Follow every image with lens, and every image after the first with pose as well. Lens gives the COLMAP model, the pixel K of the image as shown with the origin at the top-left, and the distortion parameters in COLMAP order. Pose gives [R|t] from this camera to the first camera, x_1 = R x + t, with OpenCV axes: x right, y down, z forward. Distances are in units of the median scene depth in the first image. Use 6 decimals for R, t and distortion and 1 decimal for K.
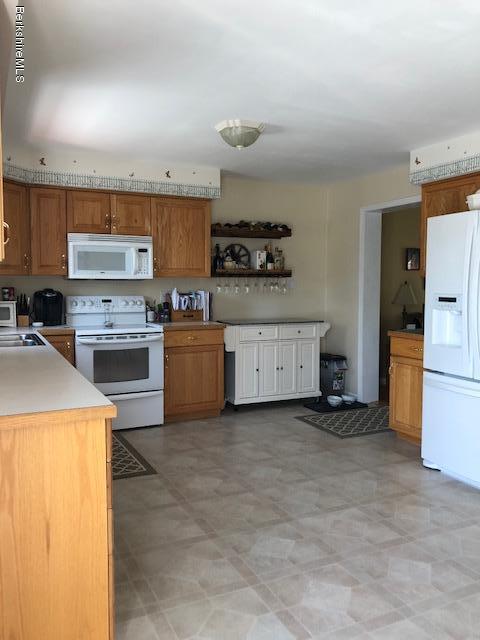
lens RADIAL K [[523.2, 0, 238.5], [0, 523.2, 319.5], [0, 0, 1]] dist [0.045112, -0.050269]
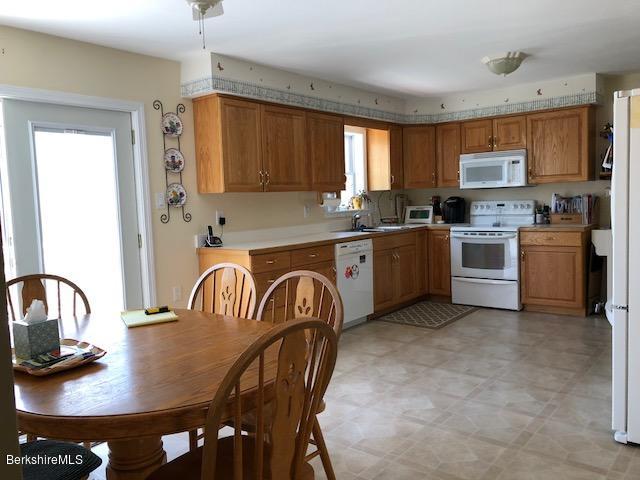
lens RADIAL K [[523.2, 0, 319.4], [0, 523.2, 238.6], [0, 0, 1]] dist [0.045112, -0.050269]
pose [[0.429027, 0.053676, -0.901696, 0.737875], [-0.026110, 0.998553, 0.047019, -0.004127], [0.902914, 0.003371, 0.429807, 0.095814]]
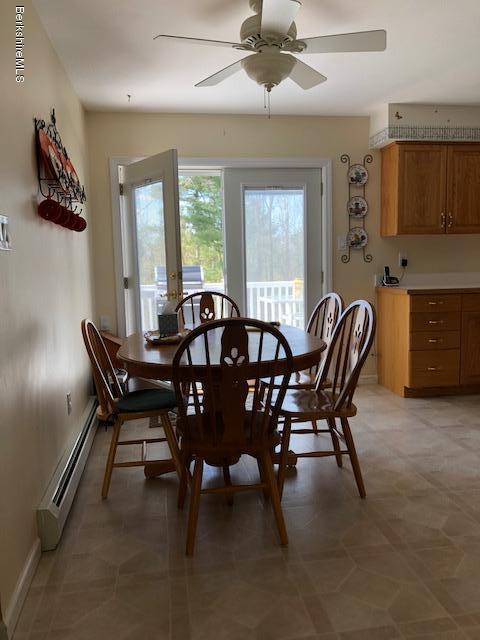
lens RADIAL K [[523.2, 0, 242.4], [0, 523.2, 311.0], [0, 0, 1]] dist [0.045112, -0.050269]
pose [[-0.267380, 0.097376, -0.958658, 0.862489], [-0.044072, 0.992604, 0.113116, 0.005217], [0.962583, 0.072495, -0.261111, 0.323585]]
